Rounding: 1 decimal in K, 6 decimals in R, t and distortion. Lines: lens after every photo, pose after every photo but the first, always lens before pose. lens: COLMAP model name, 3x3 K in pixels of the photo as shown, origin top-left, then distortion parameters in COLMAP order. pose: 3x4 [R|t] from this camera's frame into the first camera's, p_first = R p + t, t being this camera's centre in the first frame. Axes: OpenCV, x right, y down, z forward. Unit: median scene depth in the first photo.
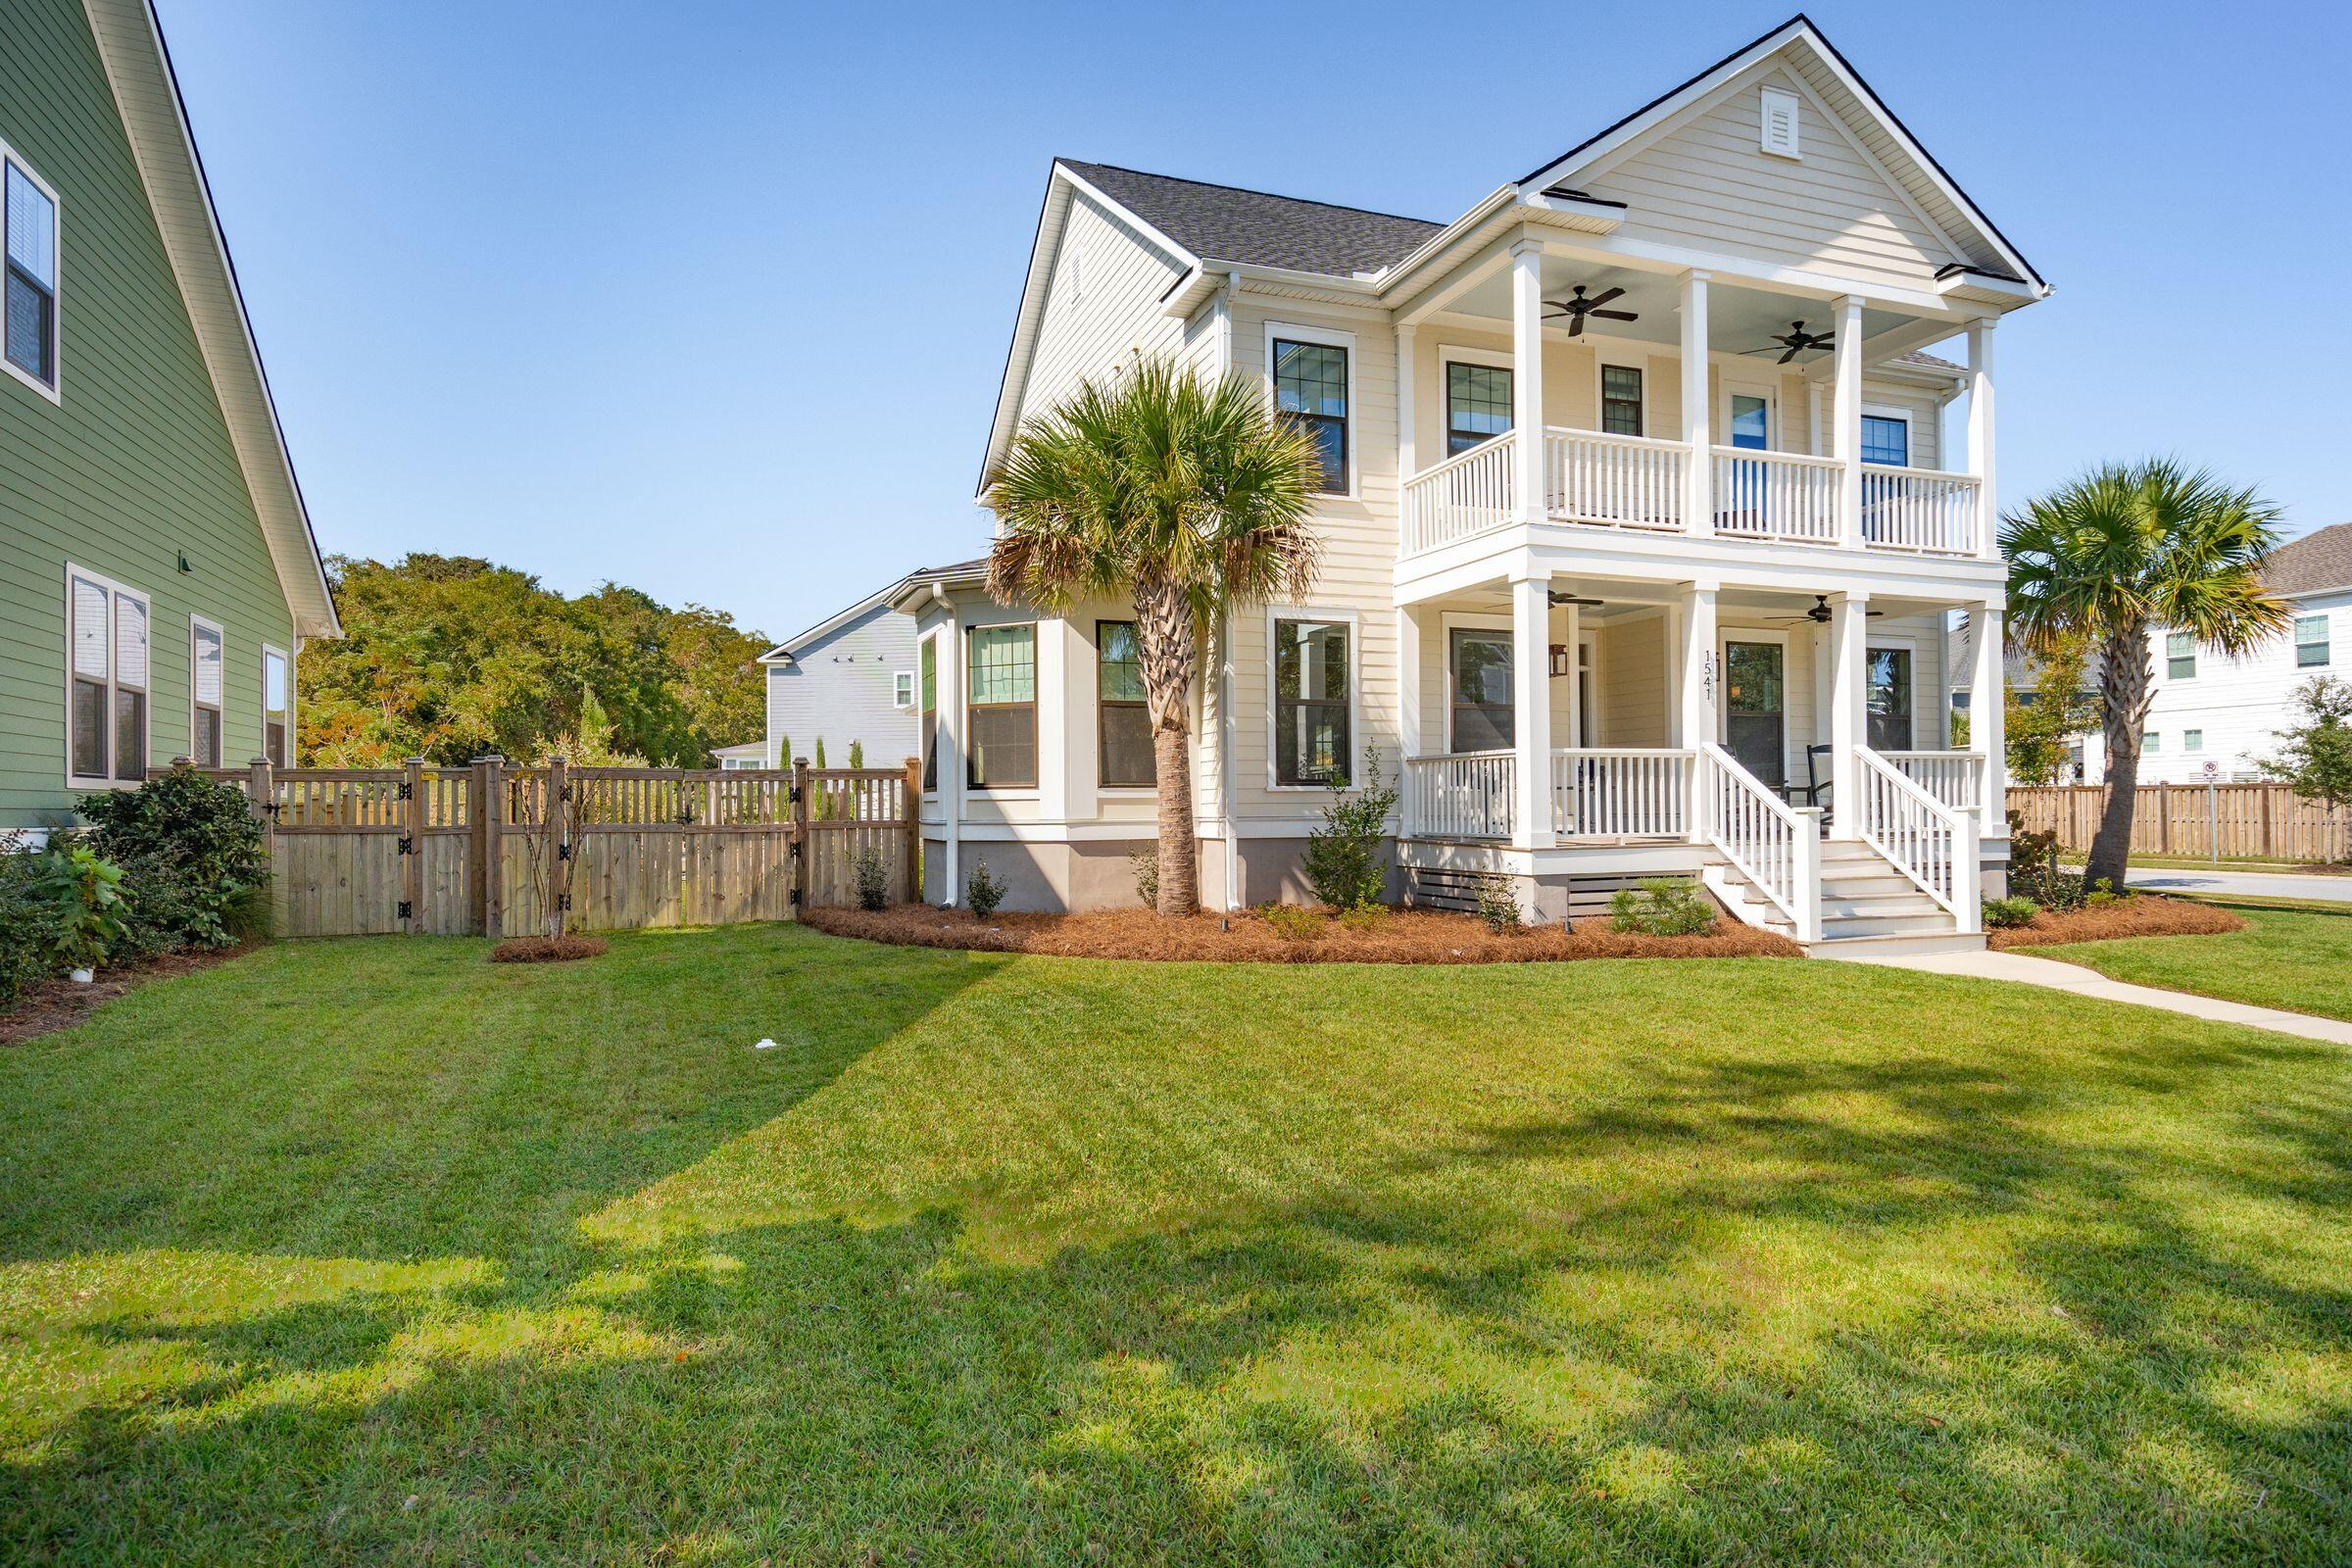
lens RADIAL K [[1082.0, 0, 1176.0], [0, 1082.0, 784.0], [0, 0, 1]] dist [0.000846, 0.000148]
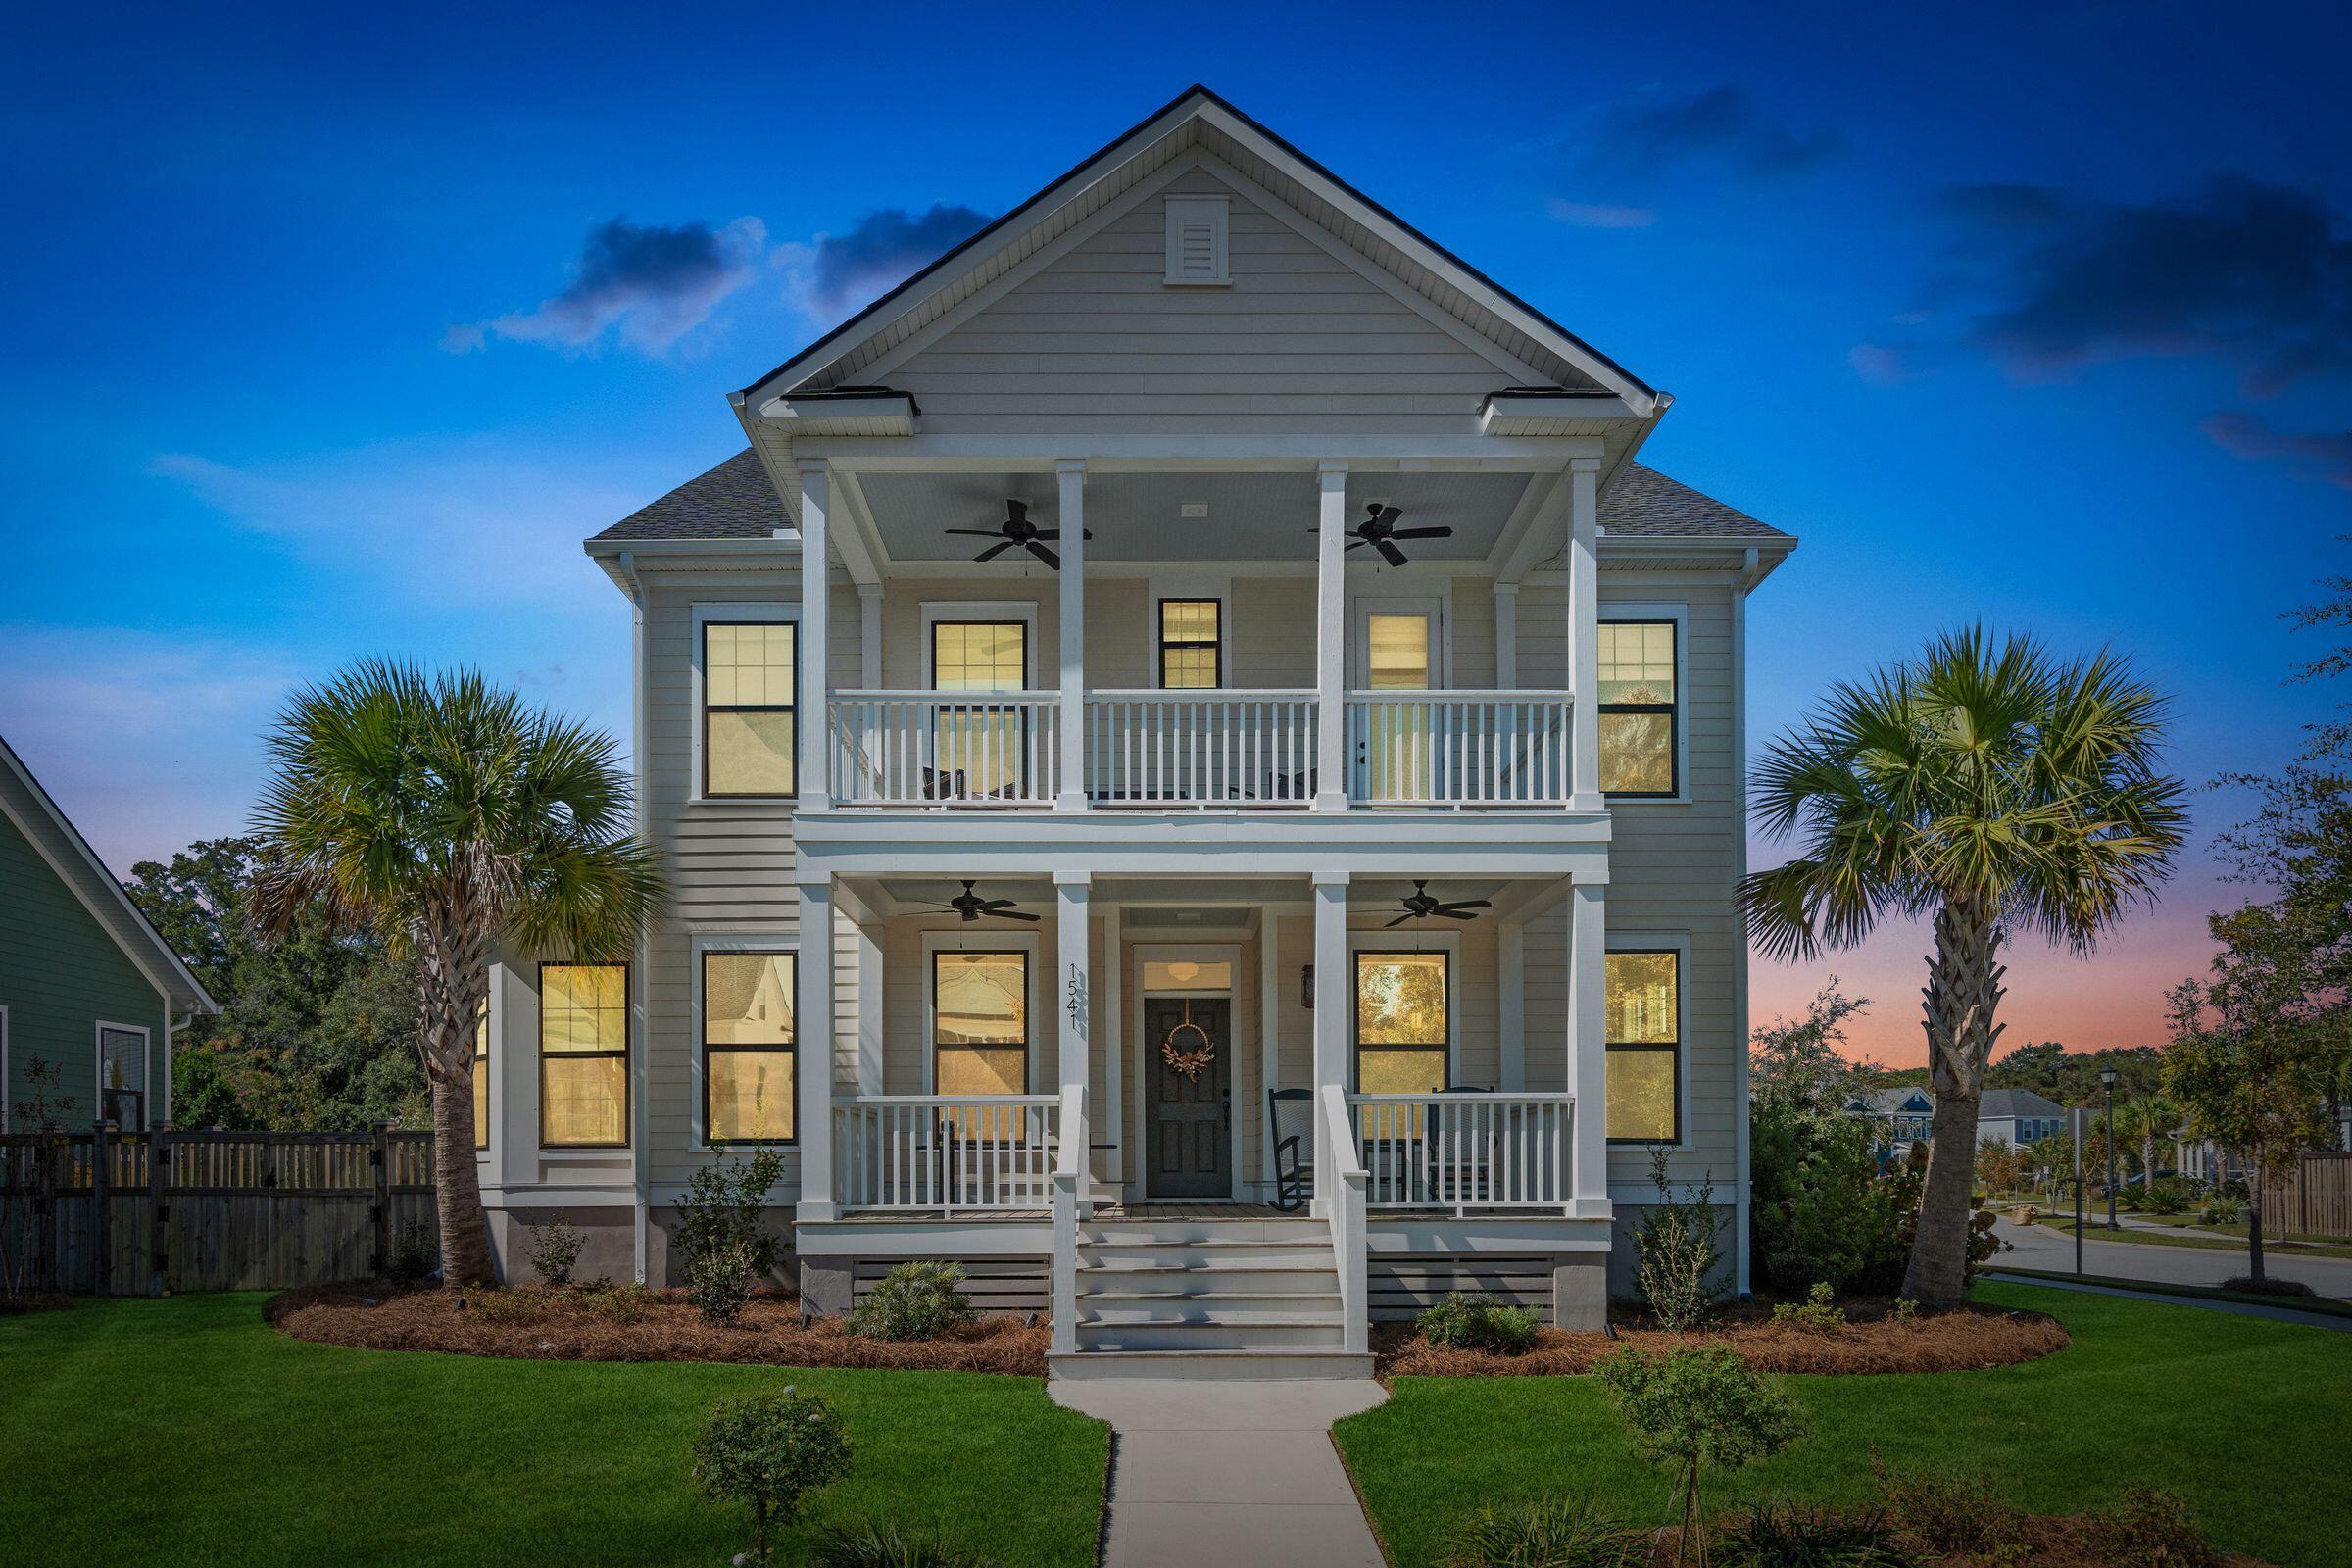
lens RADIAL K [[1202.6, 0, 1171.2], [0, 1202.6, 1152.4], [0, 0, 1]] dist [0.000571, -0.000114]
pose [[0.958136, -0.001683, -0.286309, 0.680631], [0.002039, 0.999997, 0.000945, 0.006317], [0.286306, -0.001489, 0.958137, 0.186448]]
